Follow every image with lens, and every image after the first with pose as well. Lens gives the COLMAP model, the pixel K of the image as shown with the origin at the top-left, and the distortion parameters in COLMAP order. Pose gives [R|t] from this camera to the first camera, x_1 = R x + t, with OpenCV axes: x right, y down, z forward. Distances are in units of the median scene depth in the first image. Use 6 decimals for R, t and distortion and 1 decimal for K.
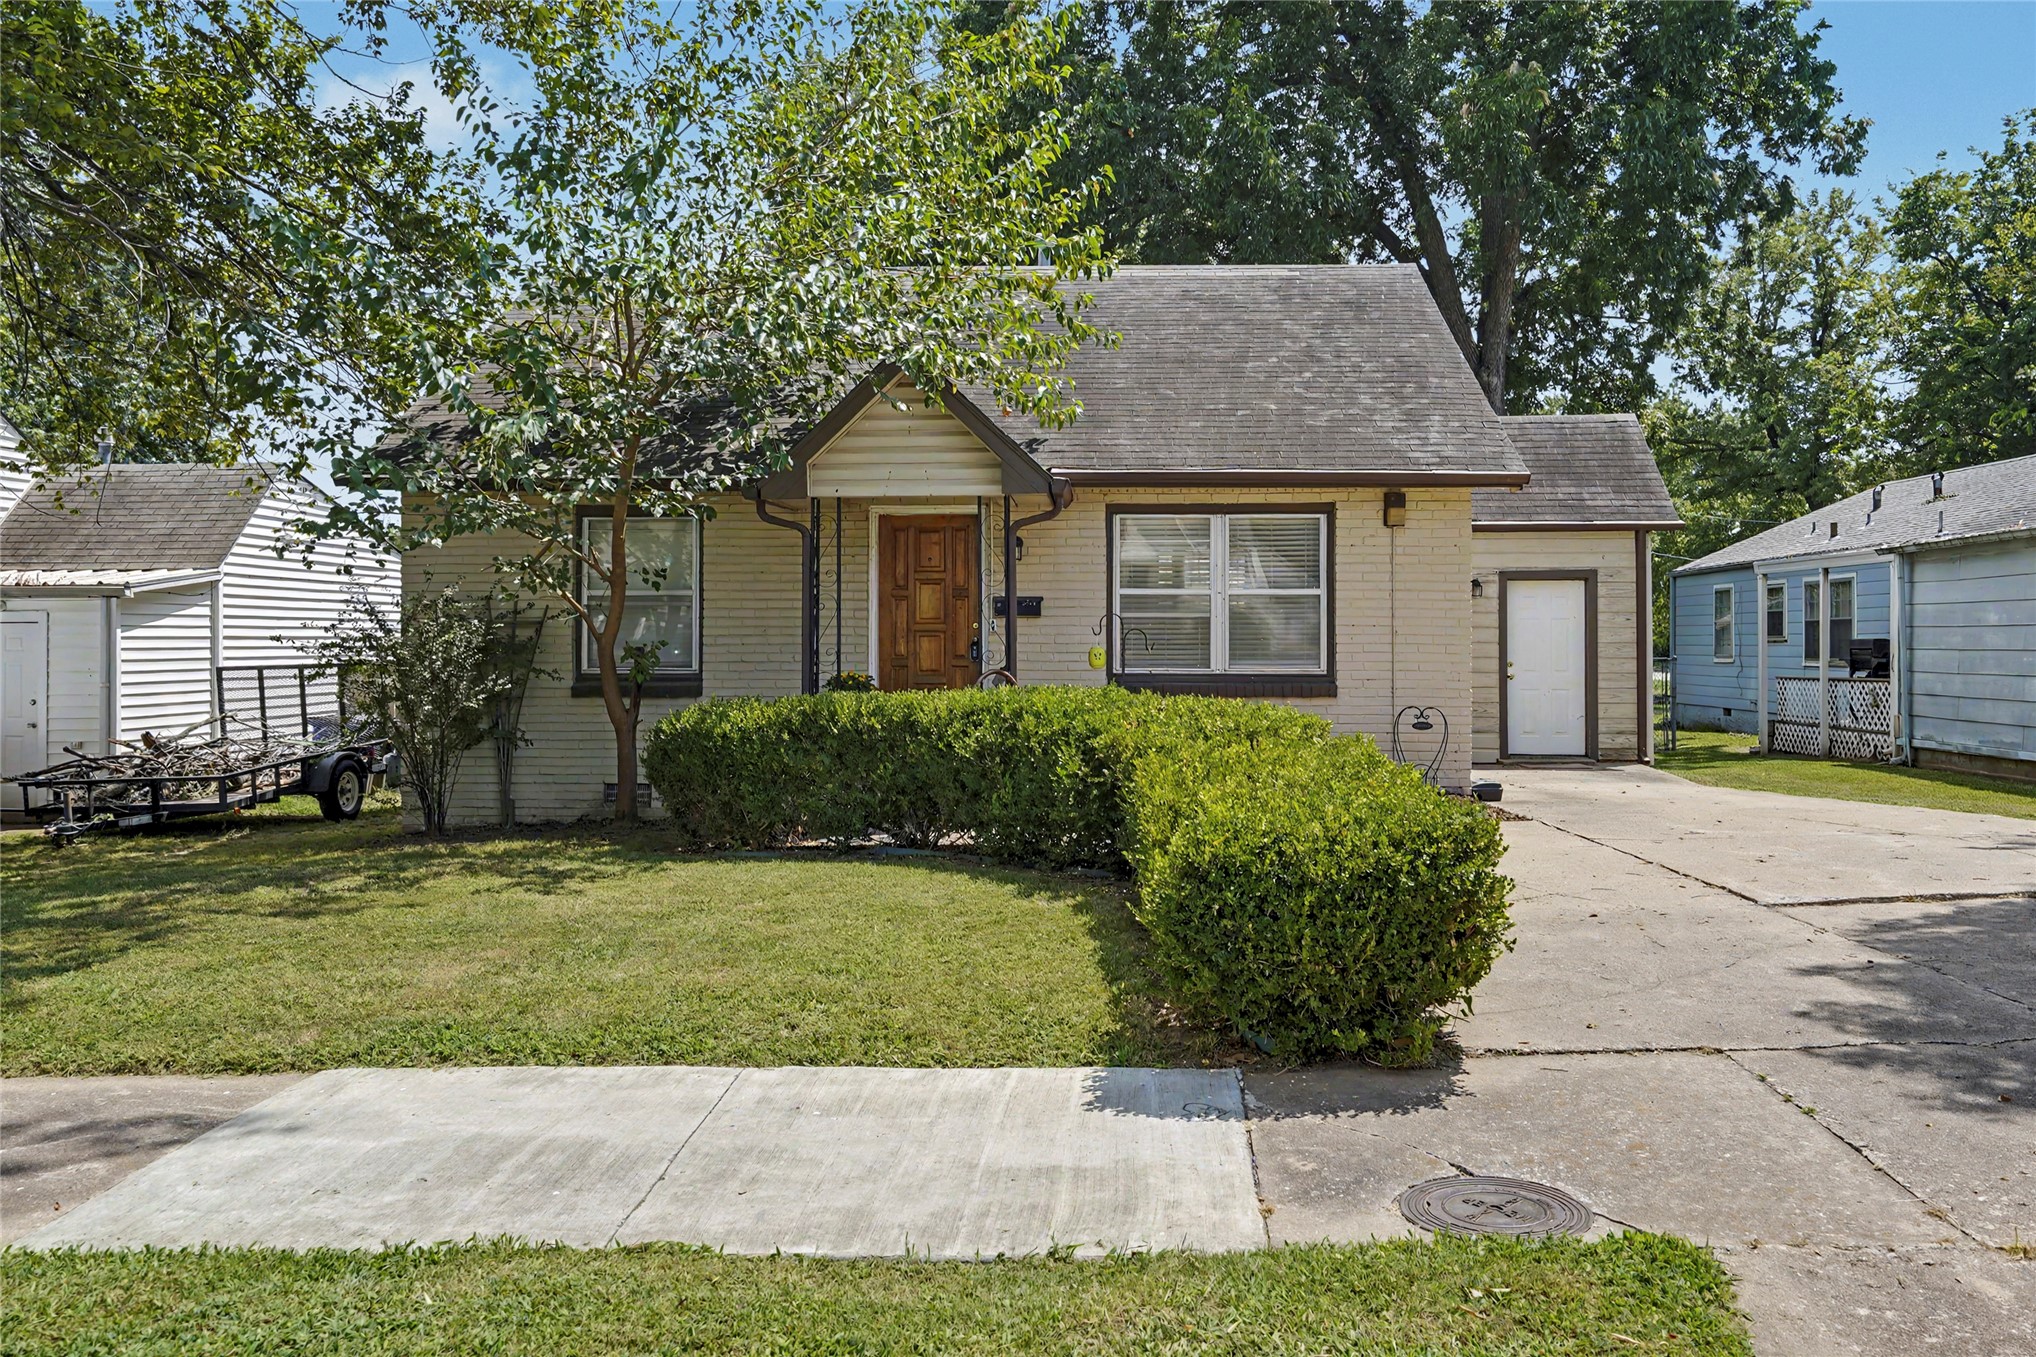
lens RADIAL K [[1581.4, 0, 1016.5], [0, 1581.4, 669.8], [0, 0, 1]] dist [-0.014561, -0.001175]
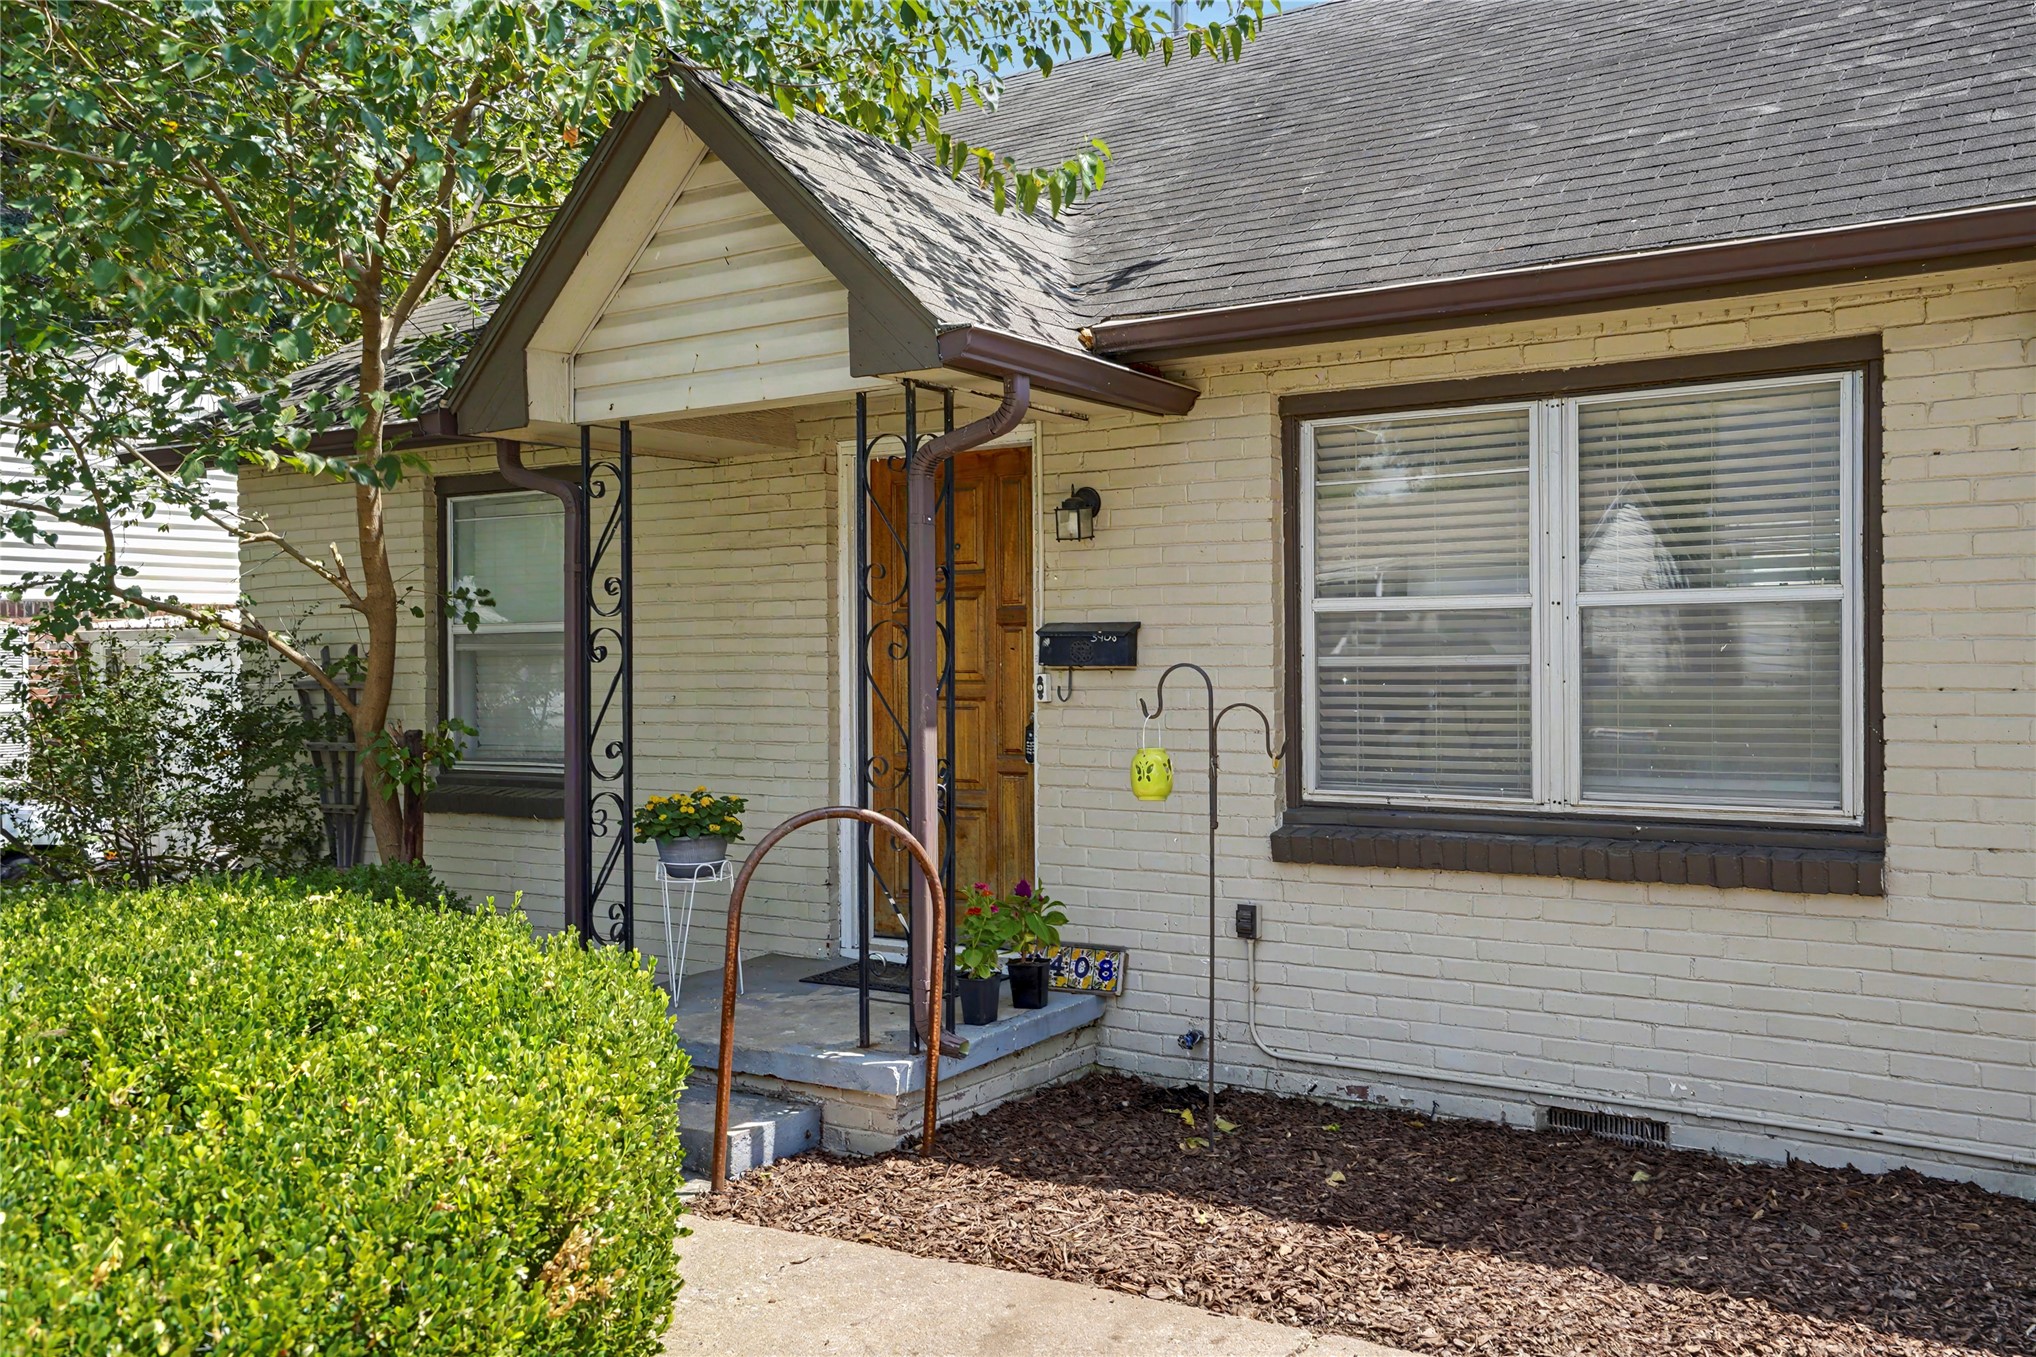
lens RADIAL K [[1769.7, 0, 1017.6], [0, 1769.7, 680.7], [0, 0, 1]] dist [0.040115, 0.004719]
pose [[0.851503, -0.001803, -0.524347, 0.244352], [-0.000901, 0.999988, -0.004902, -0.027346], [0.524350, 0.004646, 0.851490, 0.560722]]
